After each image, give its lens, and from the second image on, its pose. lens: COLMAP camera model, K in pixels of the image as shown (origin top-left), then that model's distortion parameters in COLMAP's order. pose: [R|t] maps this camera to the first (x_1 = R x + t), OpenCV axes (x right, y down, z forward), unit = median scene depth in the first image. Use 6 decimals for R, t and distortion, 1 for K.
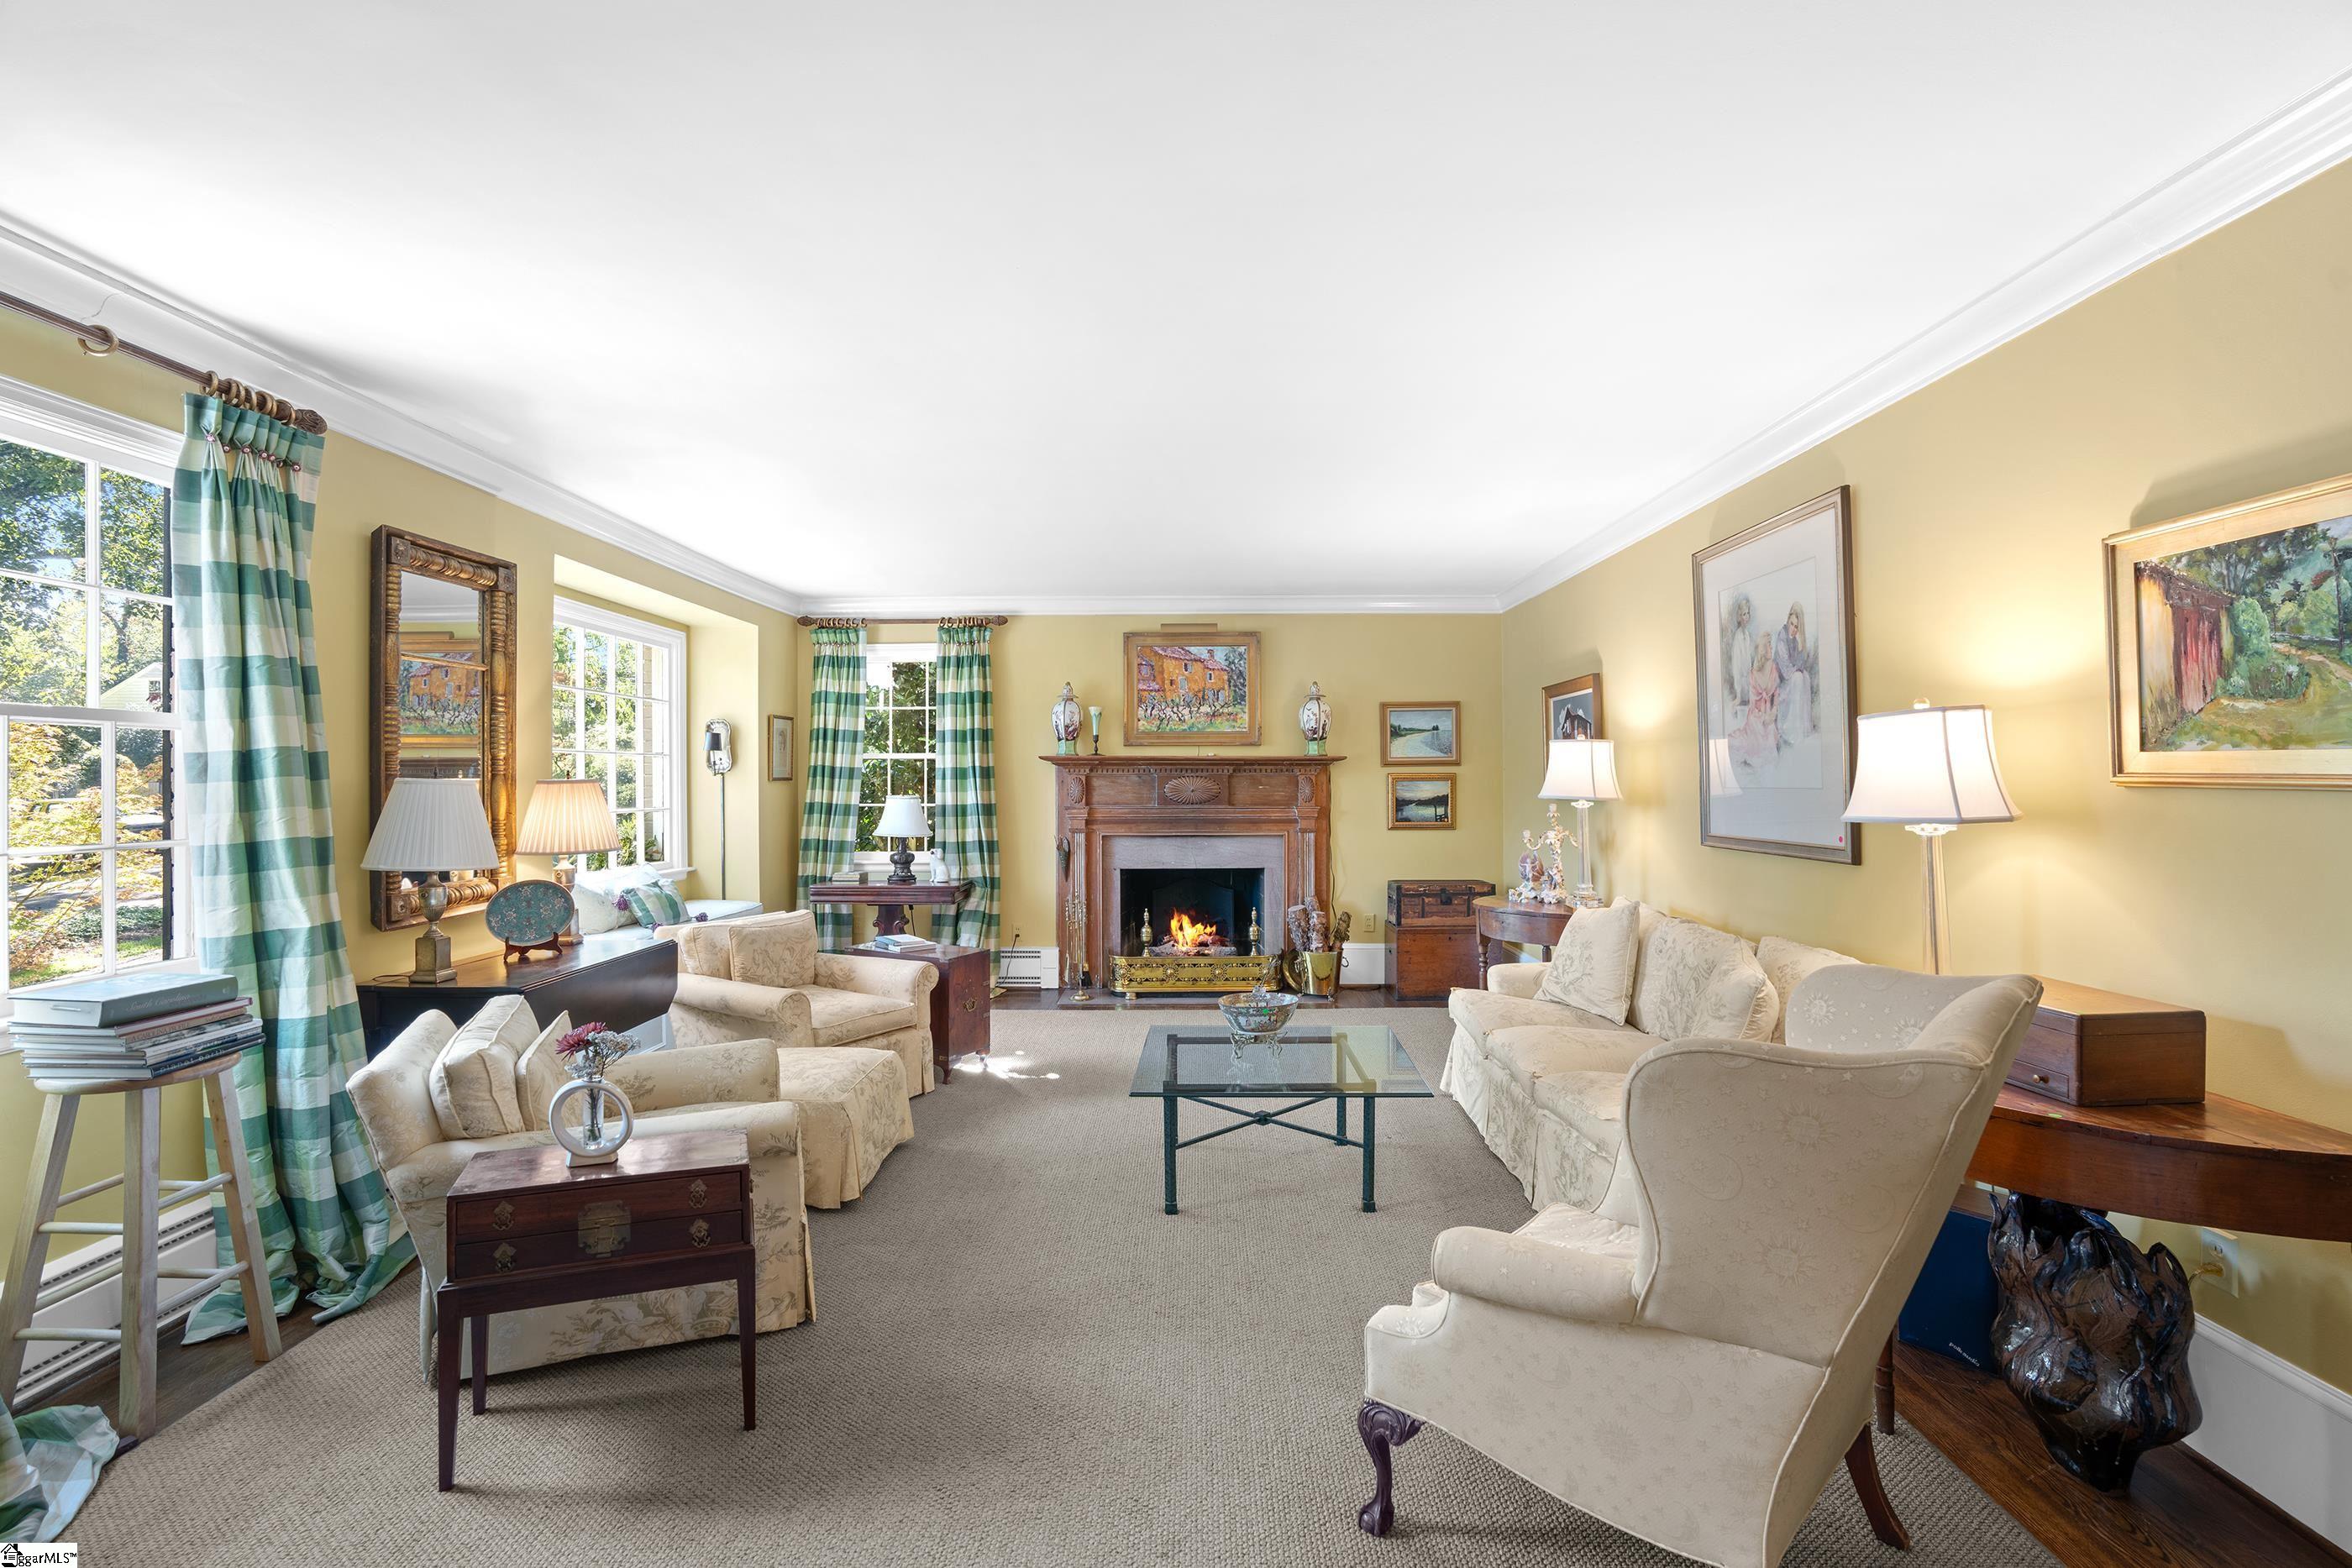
lens RADIAL K [[1113.5, 0, 1191.8], [0, 1113.5, 763.4], [0, 0, 1]] dist [-0.052465, 0.020541]
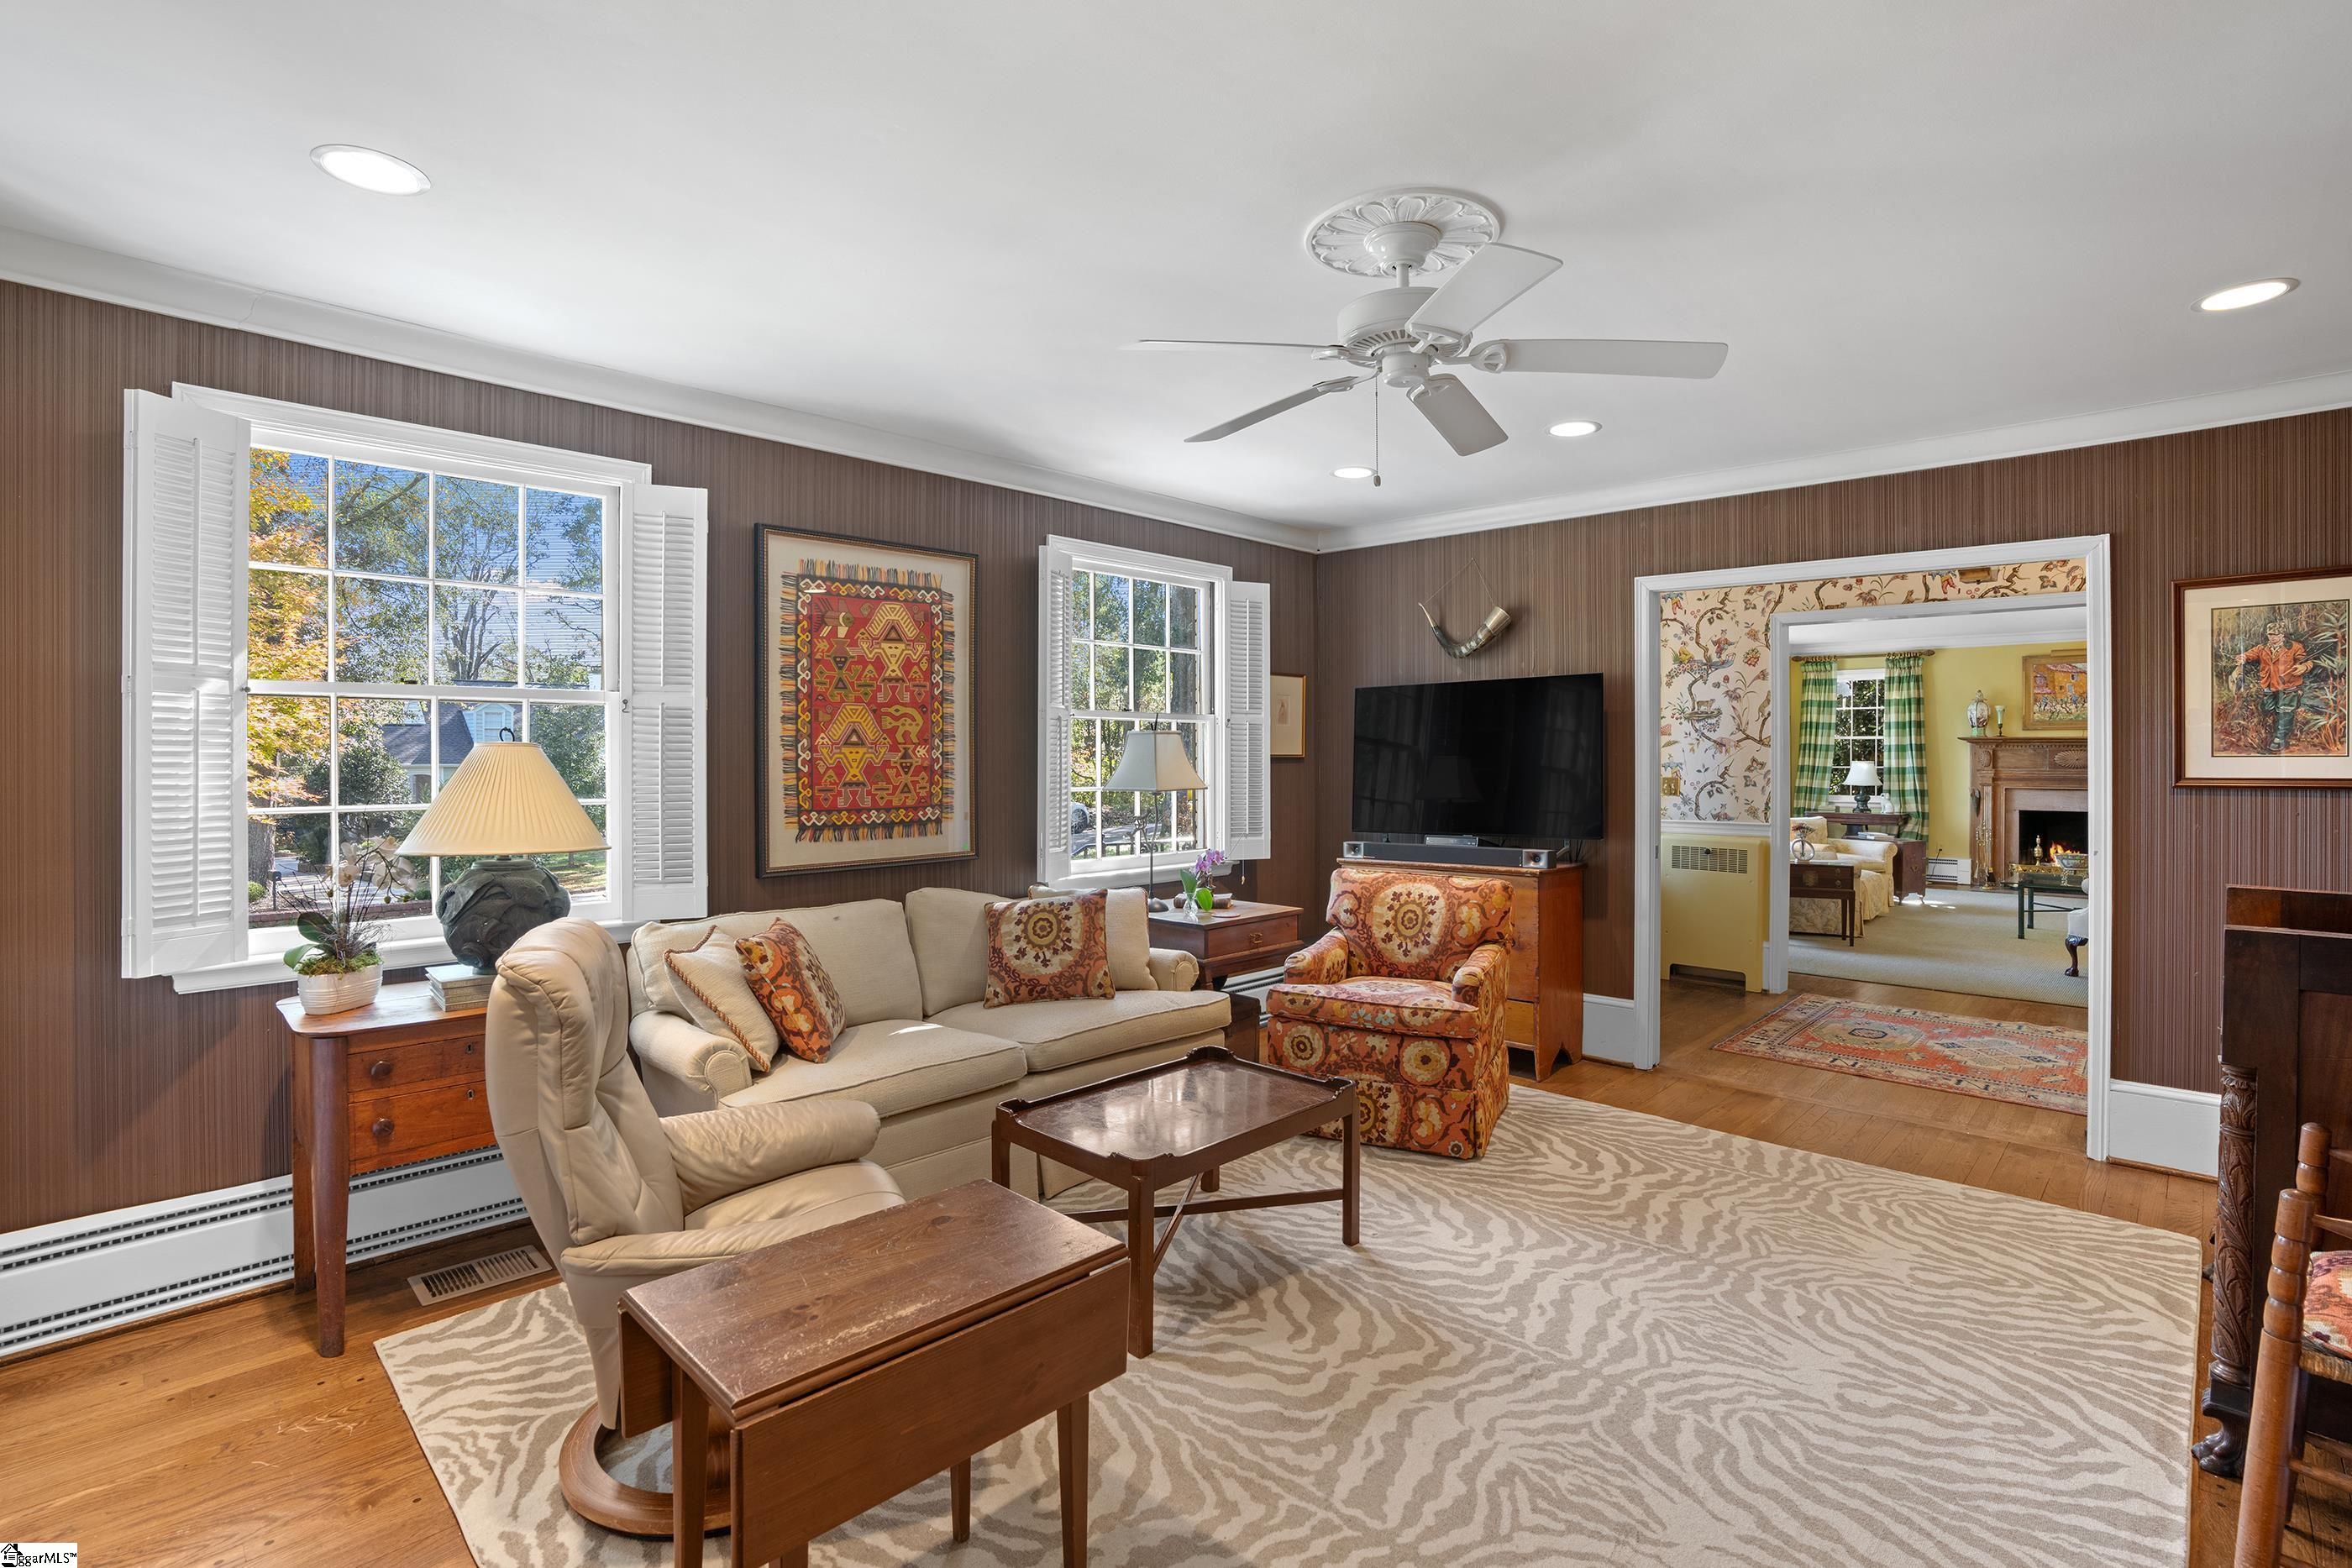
lens RADIAL K [[1113.5, 0, 1191.8], [0, 1113.5, 763.4], [0, 0, 1]] dist [-0.052465, 0.020541]
pose [[0.731742, 0.008039, -0.681534, 0.126049], [0.008102, 0.999757, 0.020491, -0.010140], [0.681533, -0.020516, 0.731499, -0.901842]]
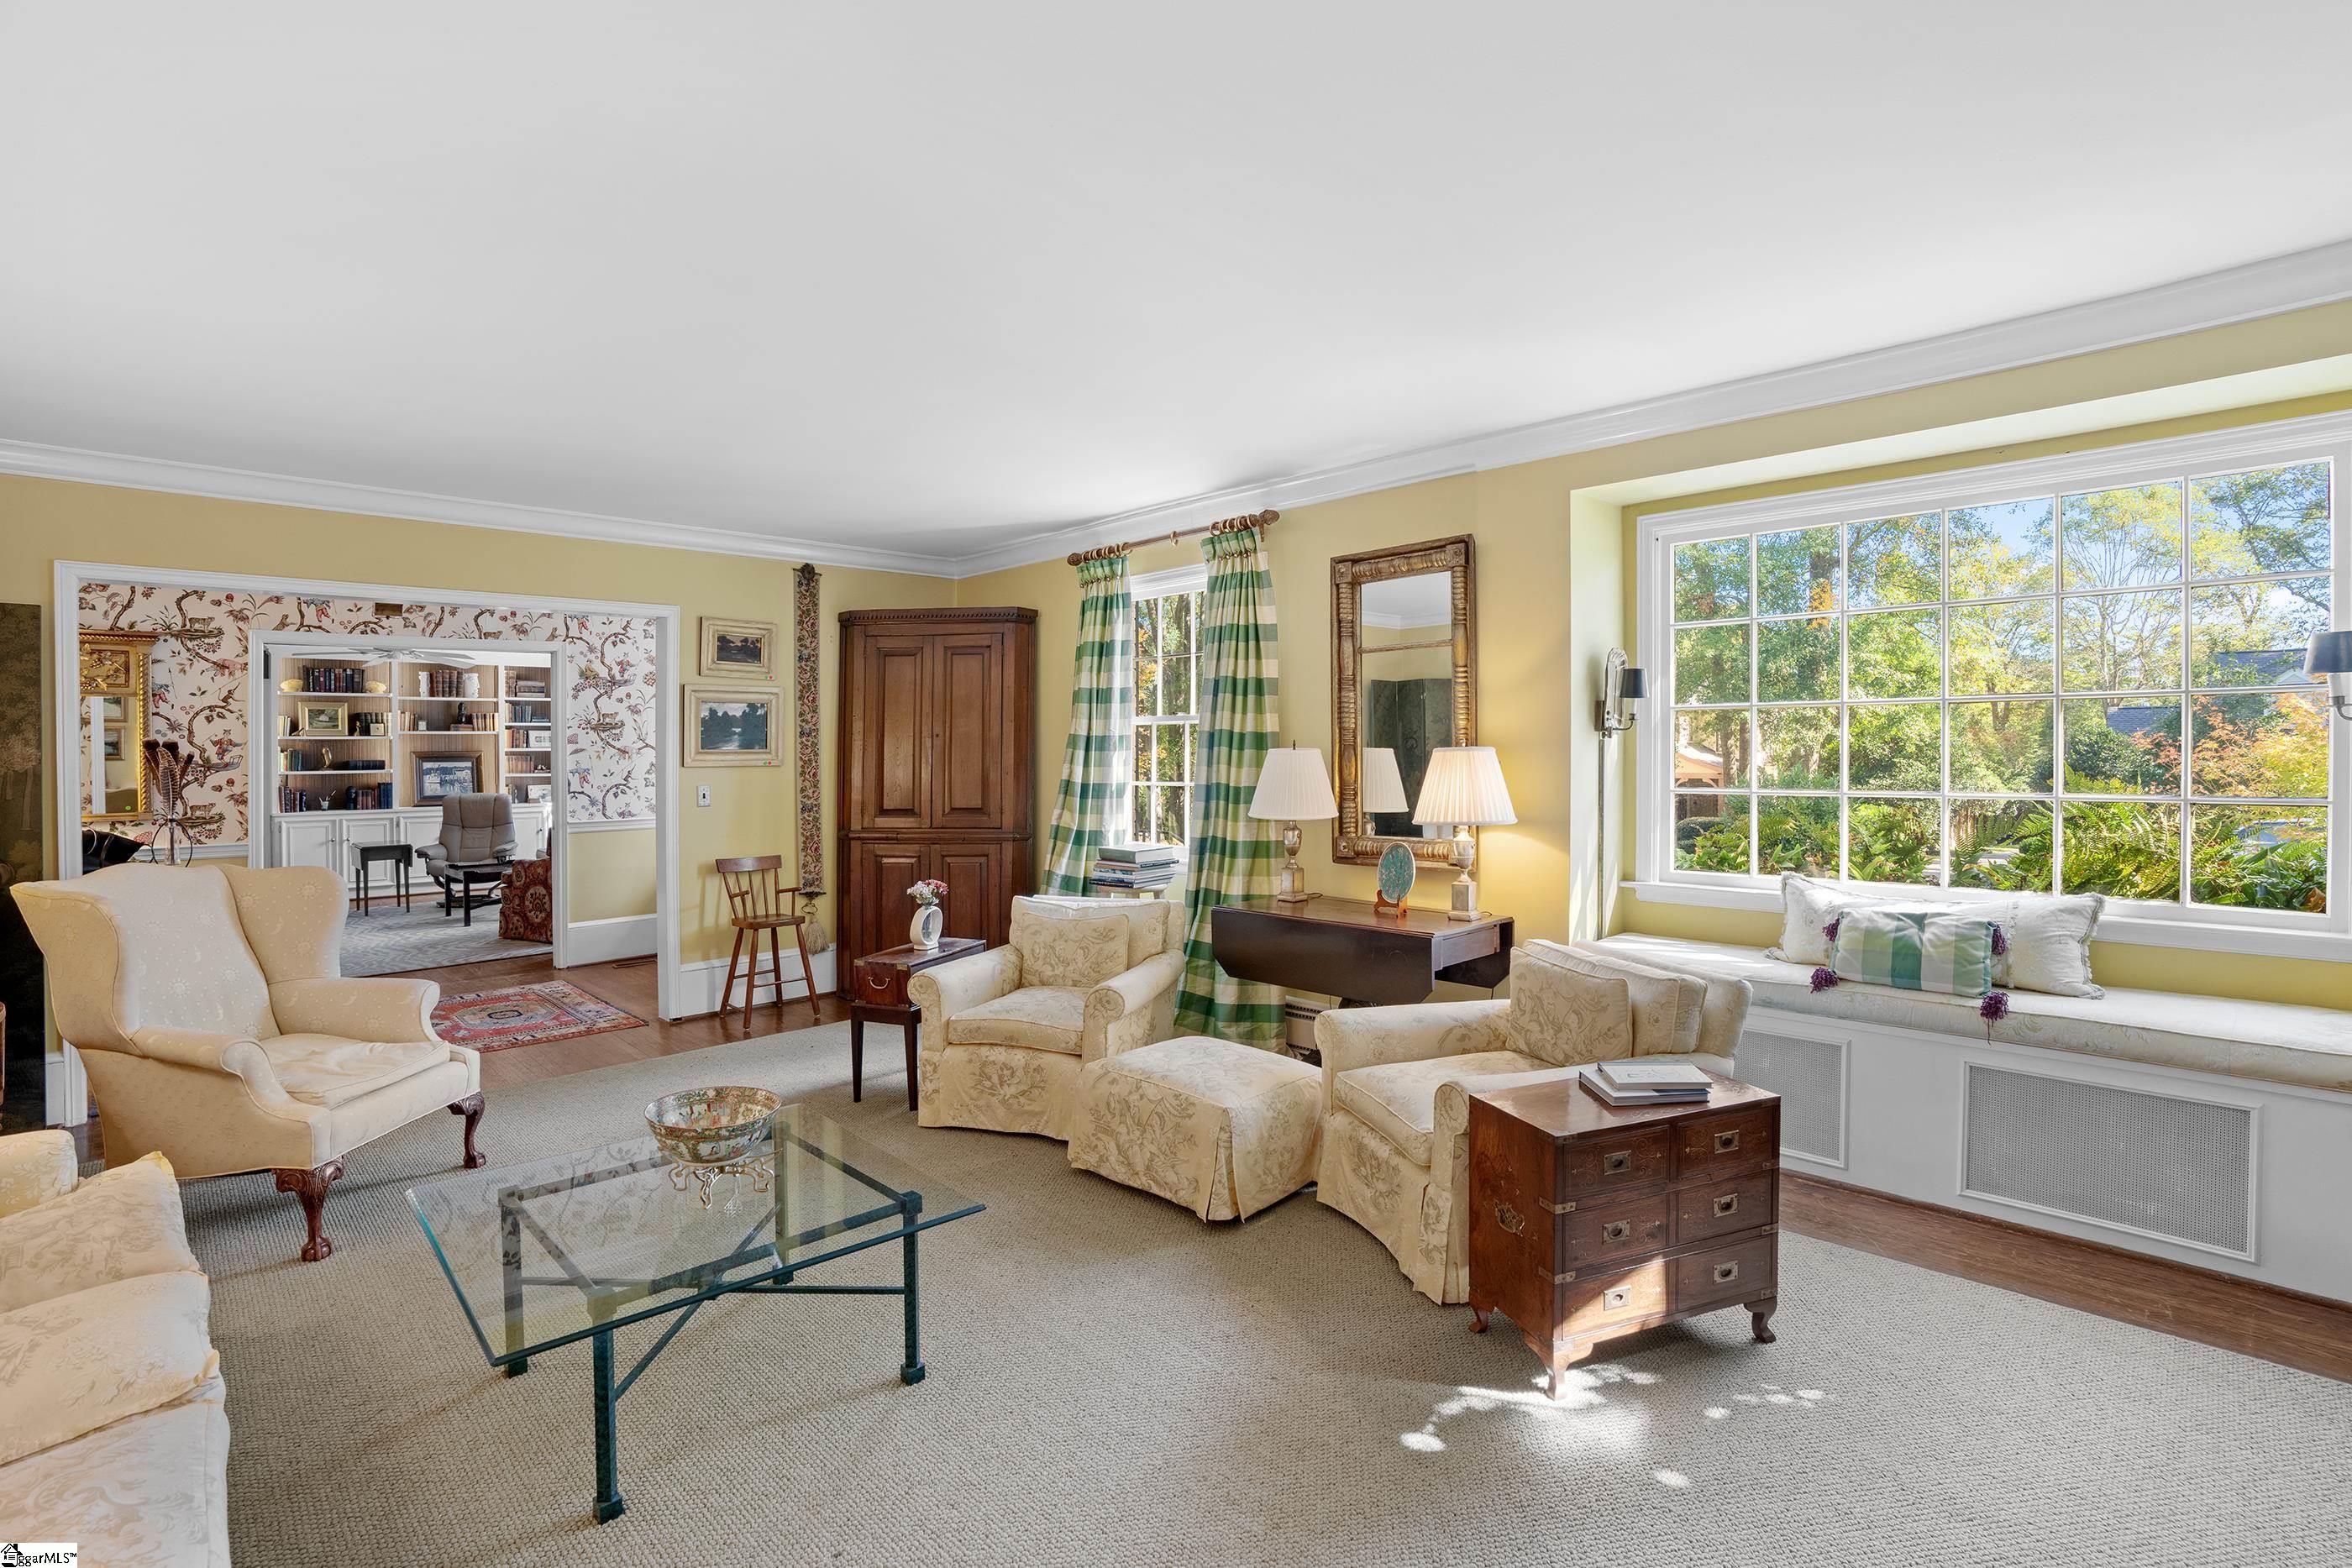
lens RADIAL K [[1089.6, 0, 1178.3], [0, 1089.6, 751.8], [0, 0, 1]] dist [-0.063011, 0.028113]
pose [[-0.696684, 0.013816, -0.717245, 0.189781], [0.024707, 0.999683, -0.004742, 0.012227], [0.716952, -0.021025, -0.696805, 0.944945]]
